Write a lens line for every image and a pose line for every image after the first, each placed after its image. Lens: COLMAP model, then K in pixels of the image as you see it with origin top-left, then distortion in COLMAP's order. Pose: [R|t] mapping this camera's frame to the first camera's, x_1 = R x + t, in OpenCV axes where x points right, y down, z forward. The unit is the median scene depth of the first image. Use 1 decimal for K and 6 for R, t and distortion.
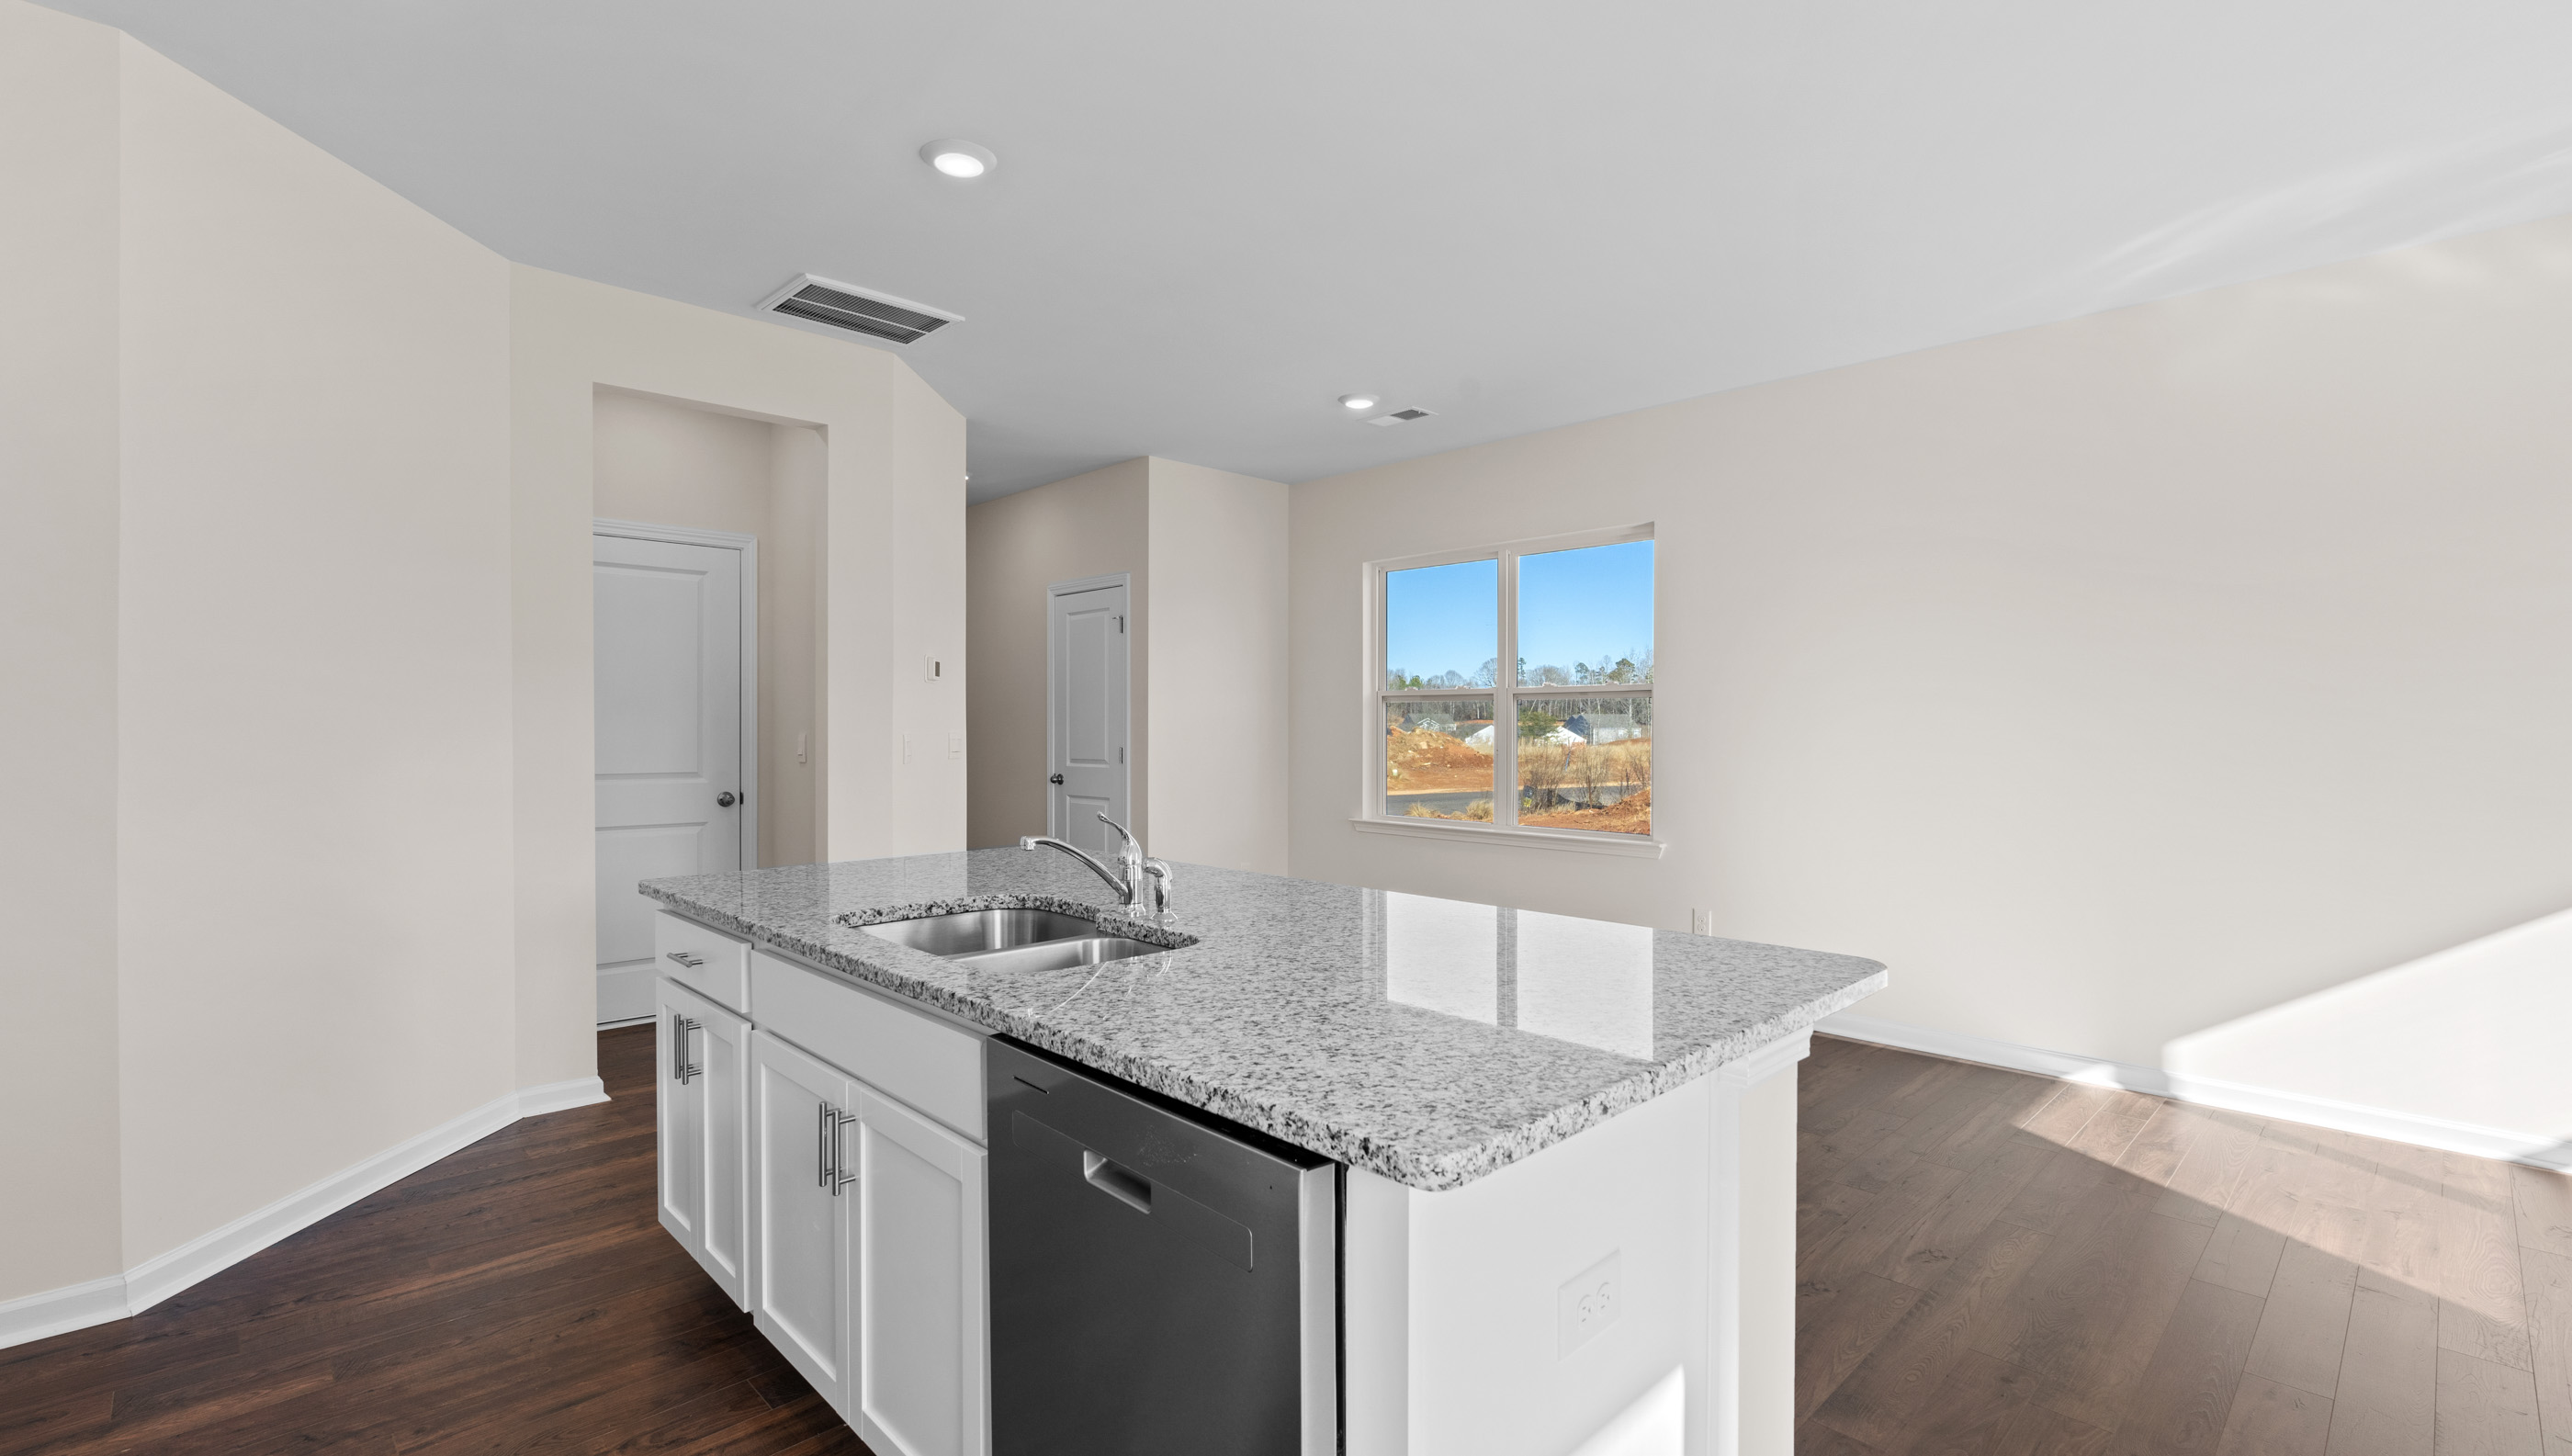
lens RADIAL K [[1133.9, 0, 1286.0], [0, 1133.9, 728.0], [0, 0, 1]] dist [-0.003361, -0.000467]
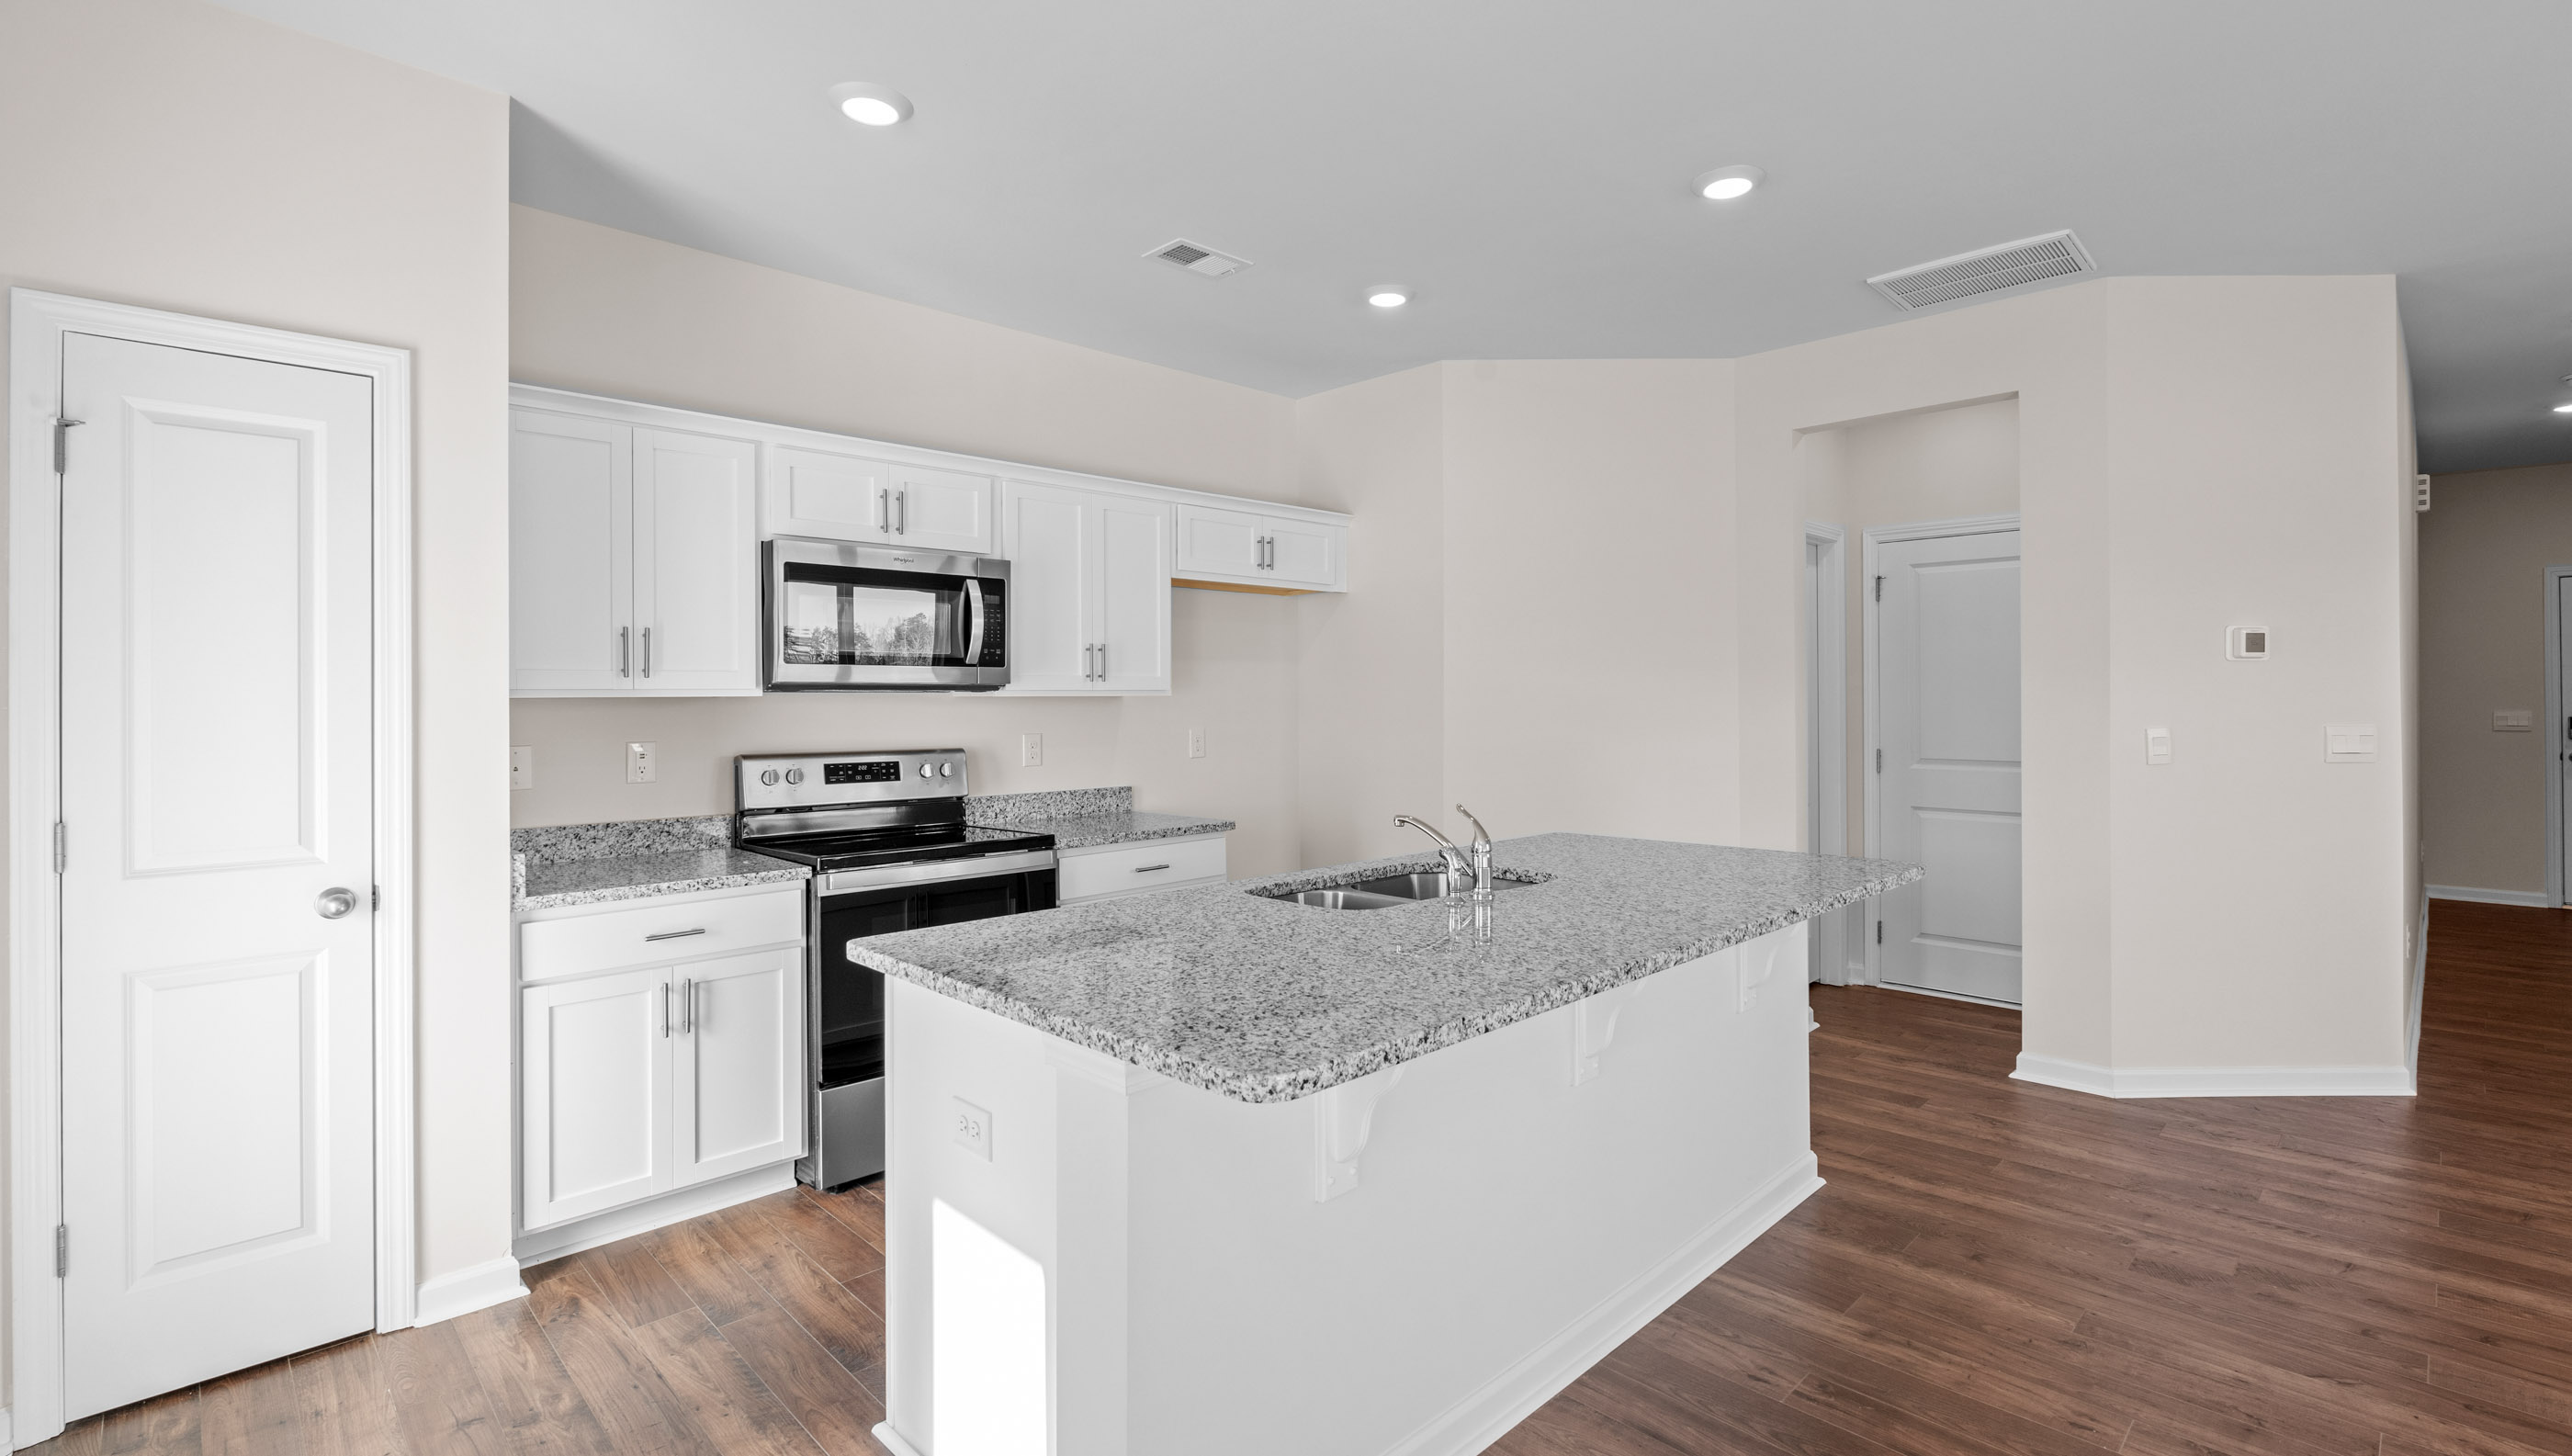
lens RADIAL K [[1141.4, 0, 1298.7], [0, 1141.4, 697.0], [0, 0, 1]] dist [-0.002823, -0.000204]
pose [[0.011392, -0.006105, -0.999916, 0.725163], [0.003147, 0.999977, -0.006070, -0.023599], [0.999930, -0.003077, 0.011411, 0.571554]]
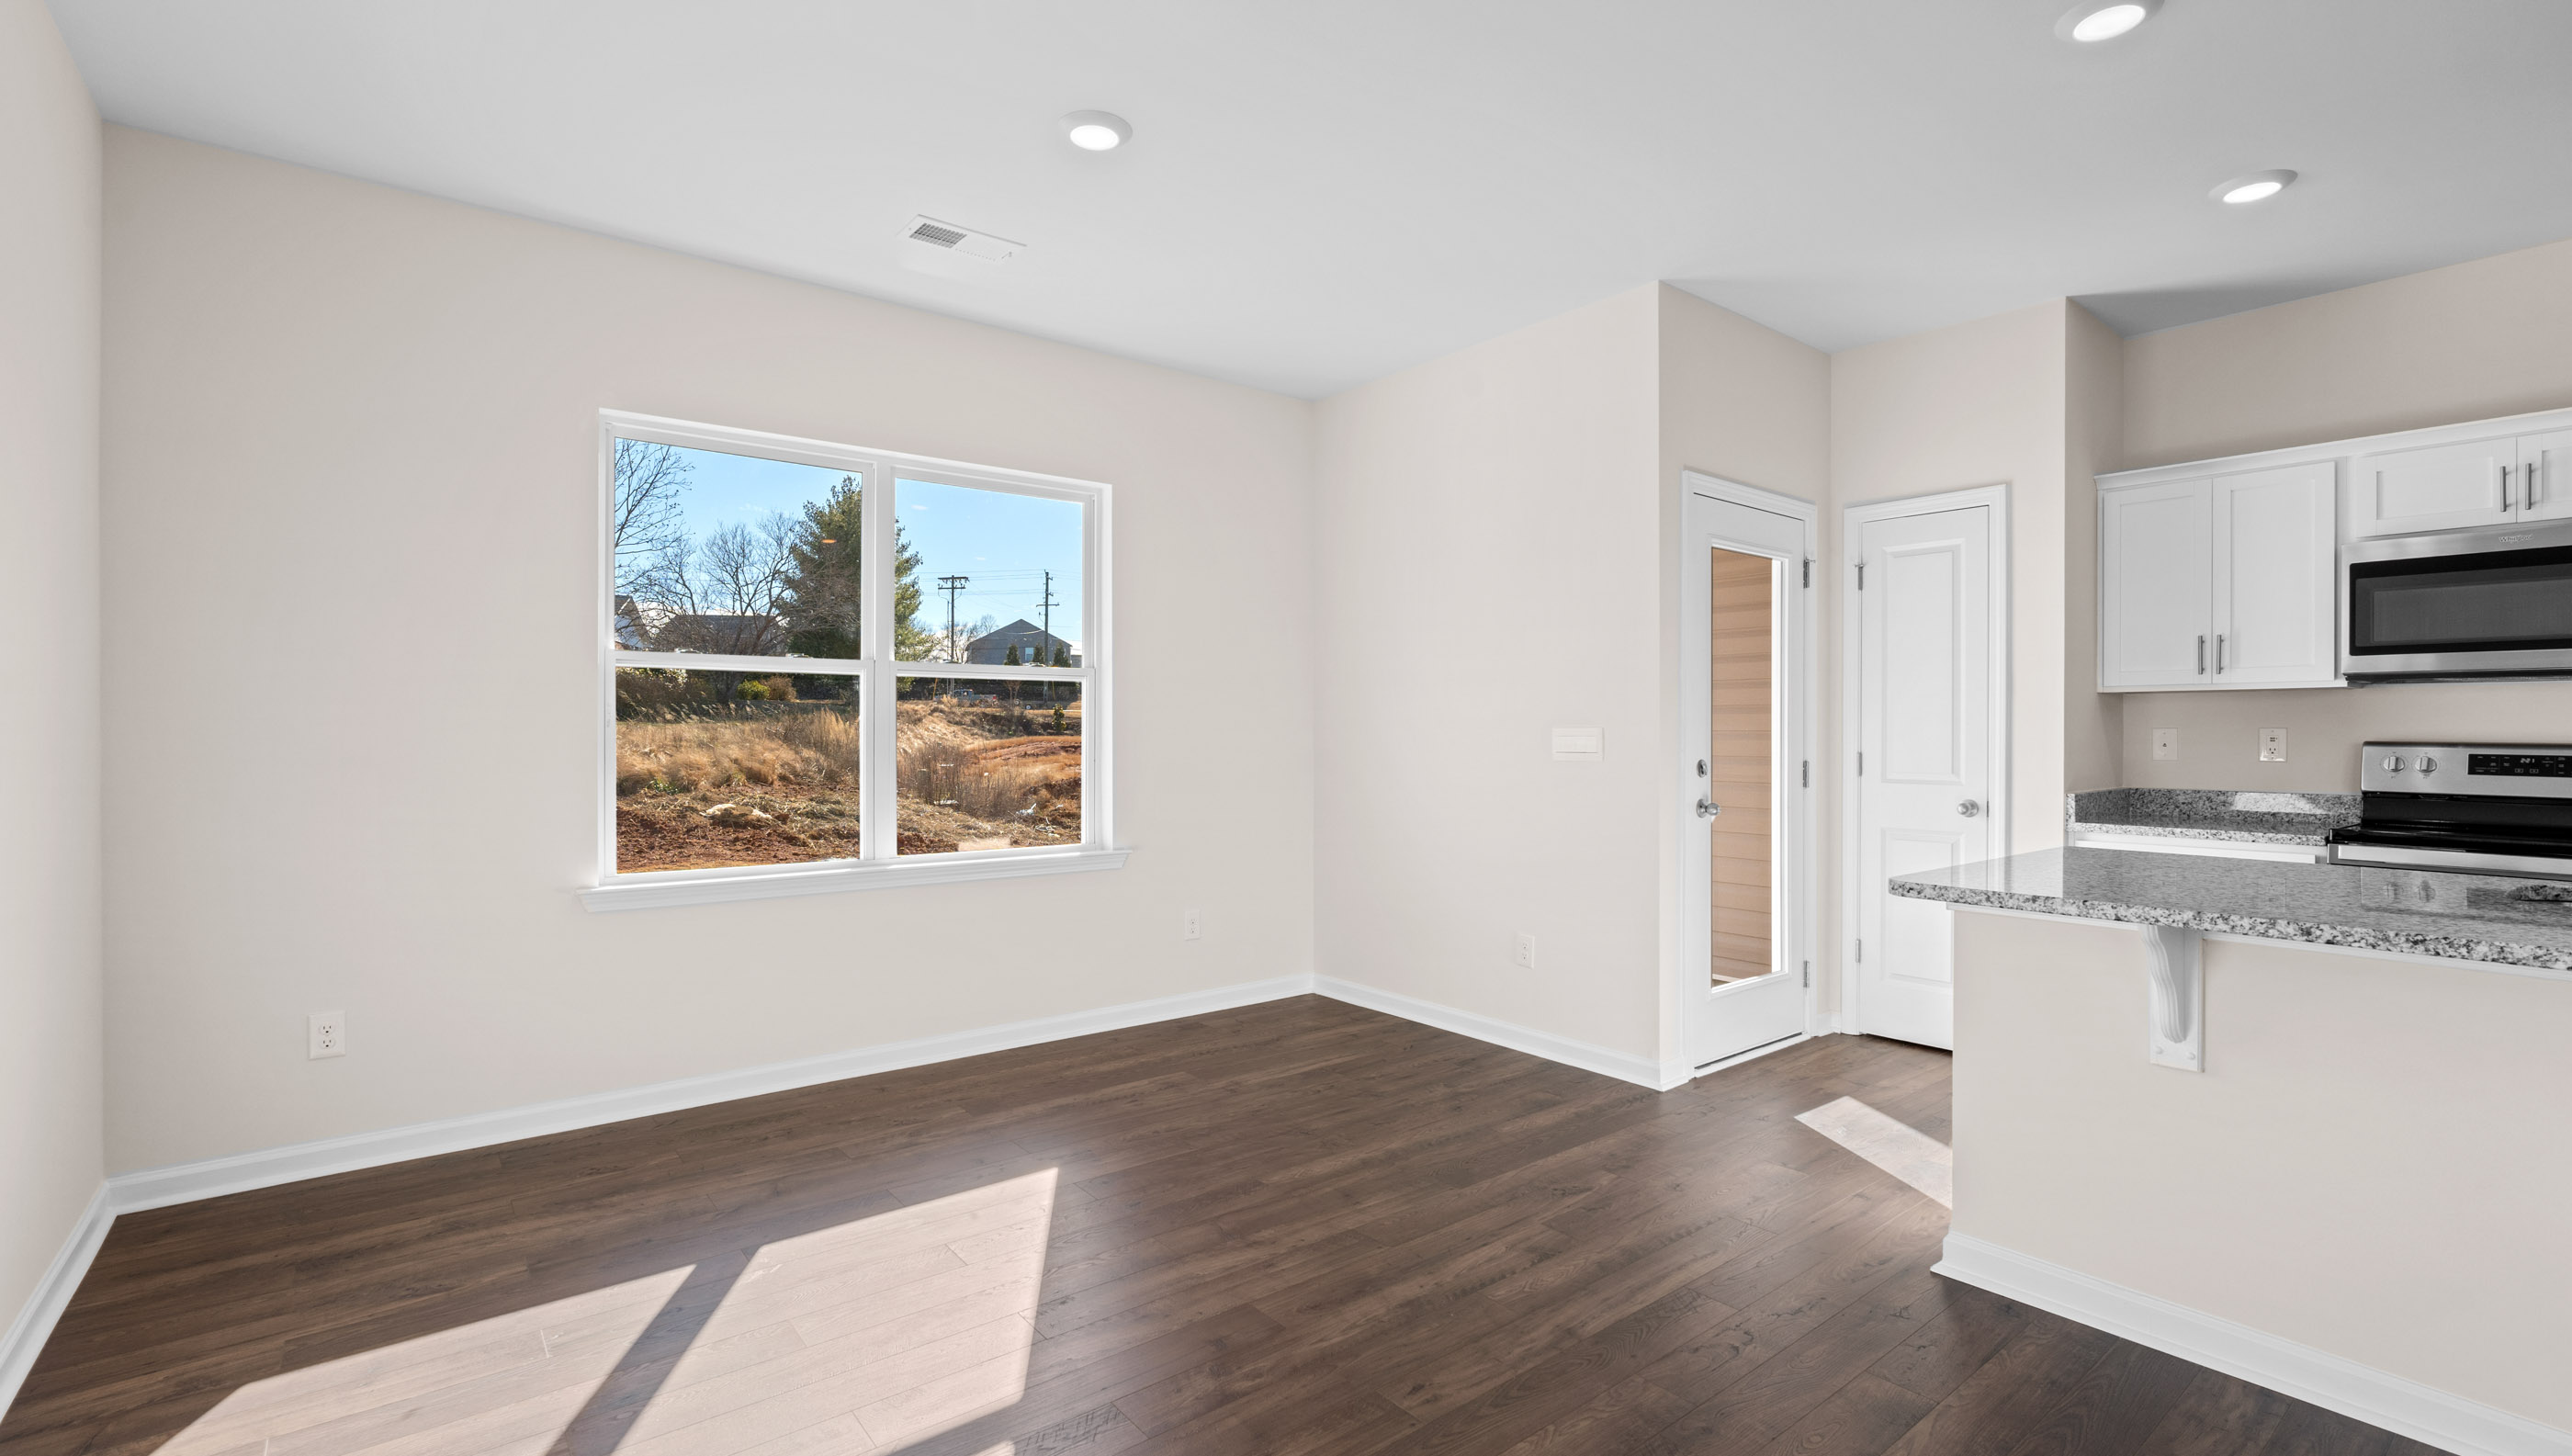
lens RADIAL K [[1133.9, 0, 1286.0], [0, 1133.9, 728.0], [0, 0, 1]] dist [-0.003361, -0.000467]
pose [[-0.995273, -0.003961, 0.097035, 0.630844], [-0.003755, 0.999990, 0.002302, 0.012639], [-0.097043, 0.001927, -0.995278, 1.368053]]
